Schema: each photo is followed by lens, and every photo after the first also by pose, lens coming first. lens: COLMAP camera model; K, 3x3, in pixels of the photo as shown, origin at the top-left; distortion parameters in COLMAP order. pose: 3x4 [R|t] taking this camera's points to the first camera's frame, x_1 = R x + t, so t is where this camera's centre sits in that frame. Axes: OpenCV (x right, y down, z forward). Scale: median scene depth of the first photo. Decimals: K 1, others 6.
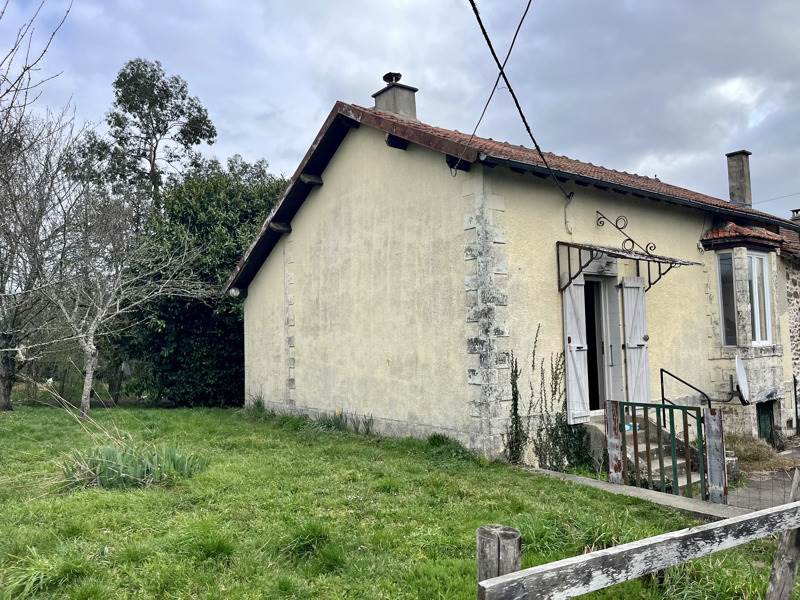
lens RADIAL K [[600.8, 0, 399.5], [0, 600.8, 298.9], [0, 0, 1]] dist [0.006546, 0.002138]
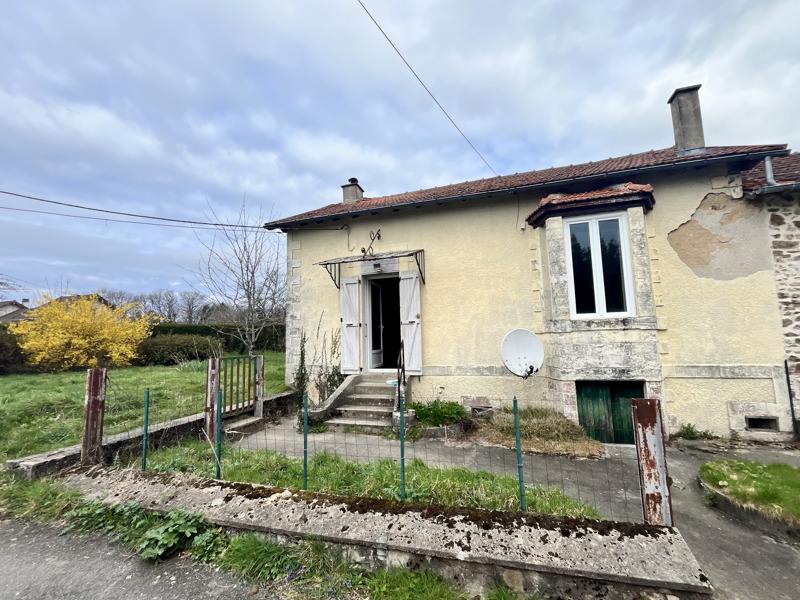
lens RADIAL K [[322.1, 0, 399.3], [0, 322.1, 302.2], [0, 0, 1]] dist [-0.002241, -0.000071]
pose [[0.596323, -0.077439, -0.799000, 1.089670], [0.071690, 0.996496, -0.043075, 0.072206], [0.799537, -0.031594, 0.599786, 0.644663]]
